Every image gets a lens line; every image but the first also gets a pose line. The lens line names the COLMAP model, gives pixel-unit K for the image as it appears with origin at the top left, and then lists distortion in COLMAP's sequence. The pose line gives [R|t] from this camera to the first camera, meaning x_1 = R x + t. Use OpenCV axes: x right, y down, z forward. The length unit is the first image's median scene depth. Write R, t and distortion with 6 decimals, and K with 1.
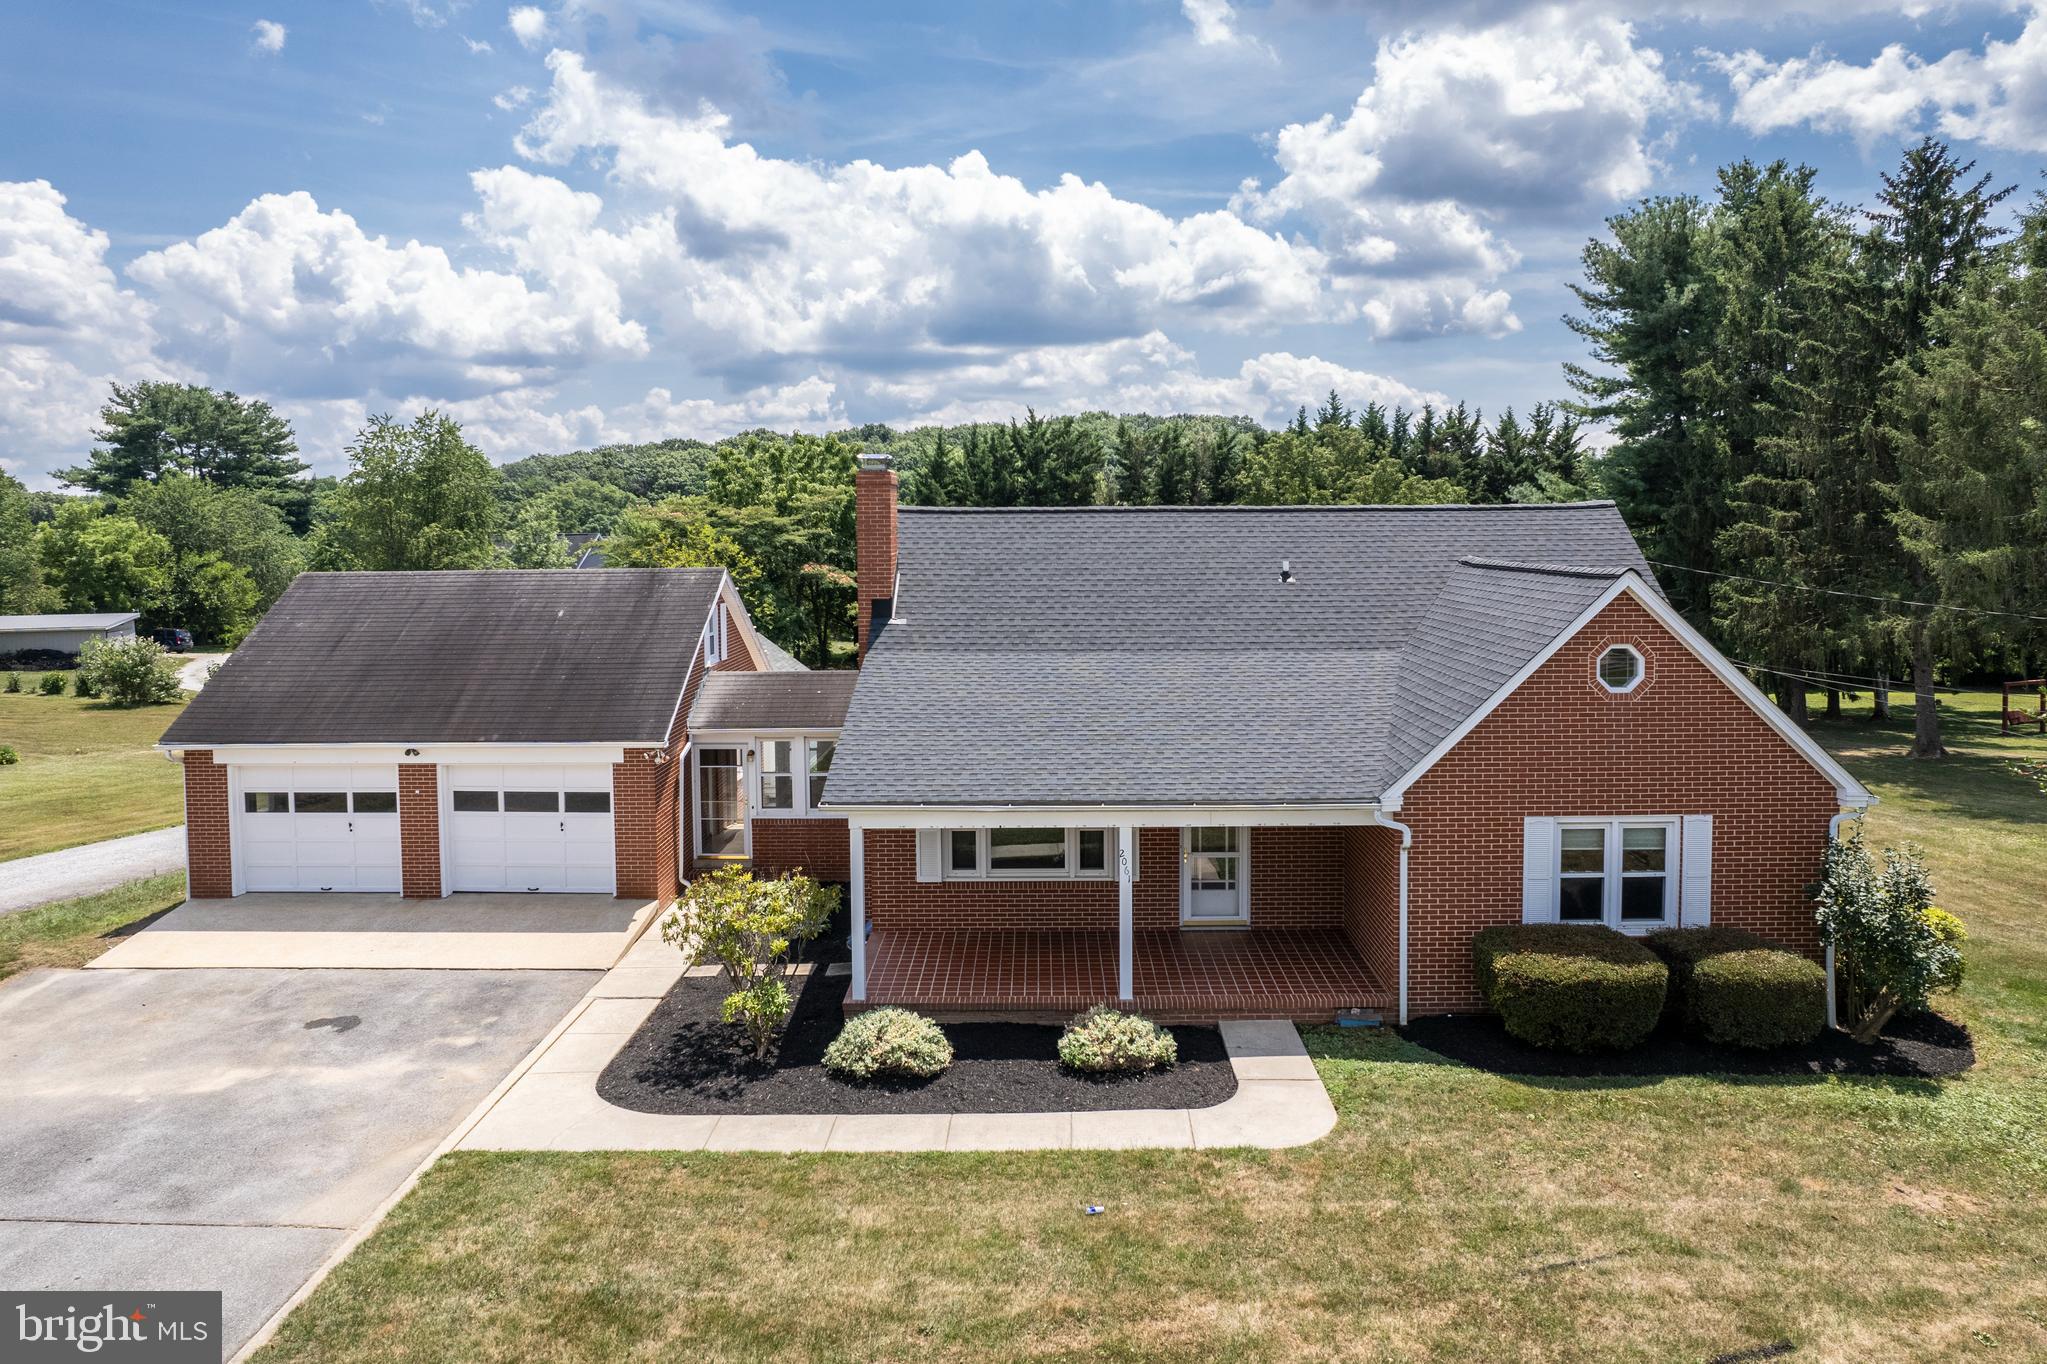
lens RADIAL K [[1351.6, 0, 1024.1], [0, 1351.6, 601.5], [0, 0, 1]] dist [-0.072540, 0.059529]
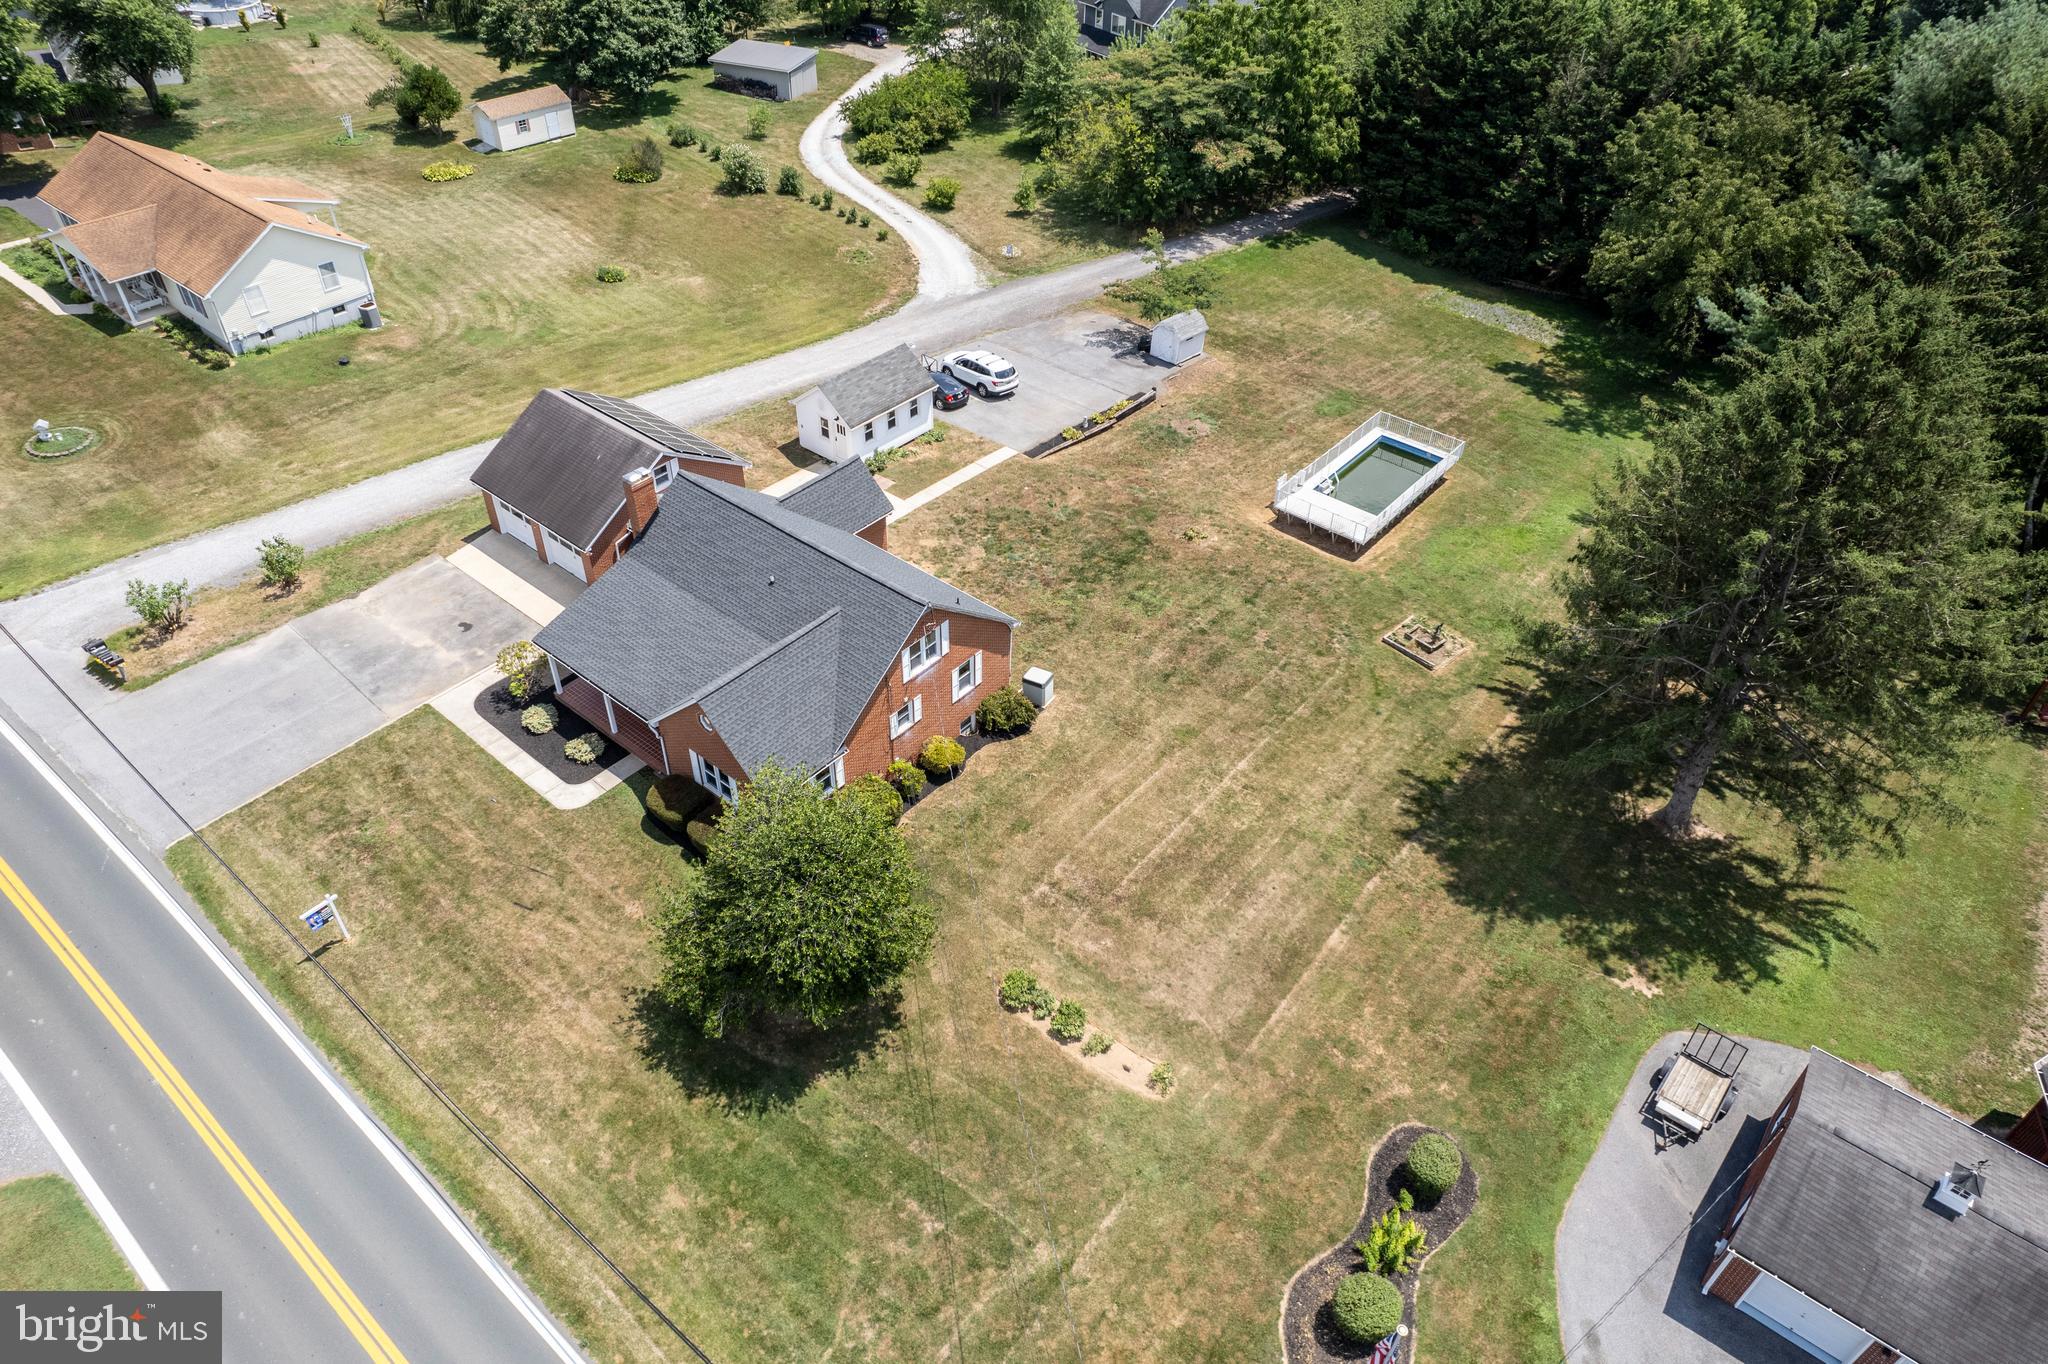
lens RADIAL K [[1324.8, 0, 1024.0], [0, 1324.8, 682.0], [0, 0, 1]] dist [-0.055303, 0.025969]
pose [[0.780597, 0.421412, -0.461607, 1.658103], [-0.062118, 0.787178, 0.613590, -1.298158], [0.621941, -0.450292, 0.640646, -0.190107]]
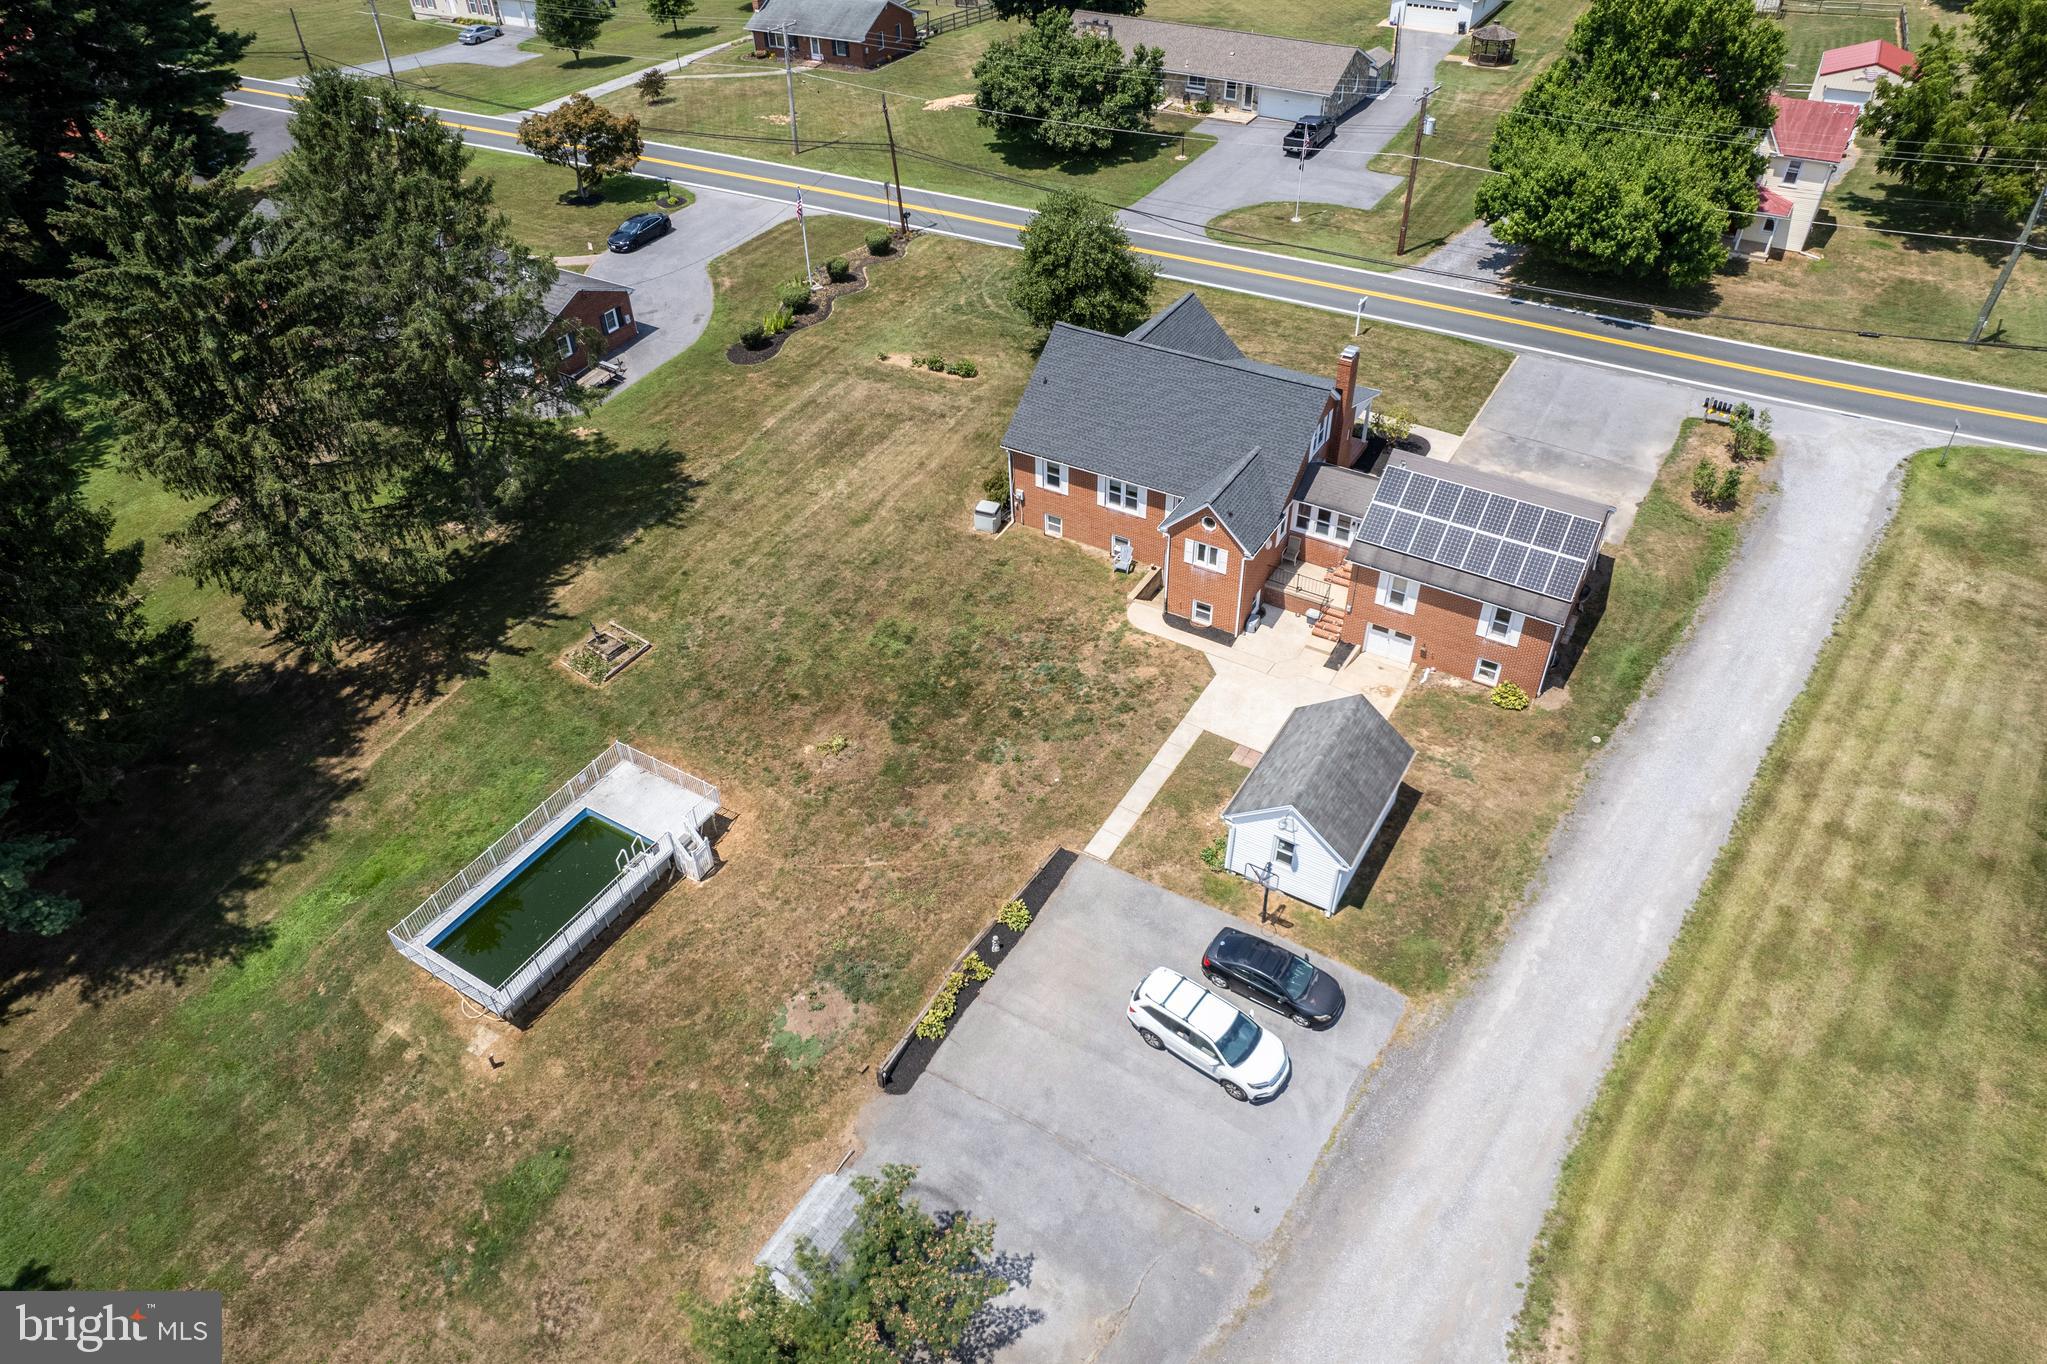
lens RADIAL K [[1333.2, 0, 1027.0], [0, 1333.2, 677.0], [0, 0, 1]] dist [-0.084520, 0.082682]
pose [[-0.865676, -0.299781, 0.400919, -0.802815], [0.059843, 0.733157, 0.677421, -1.445941], [-0.497015, 0.610419, -0.616737, 3.366181]]
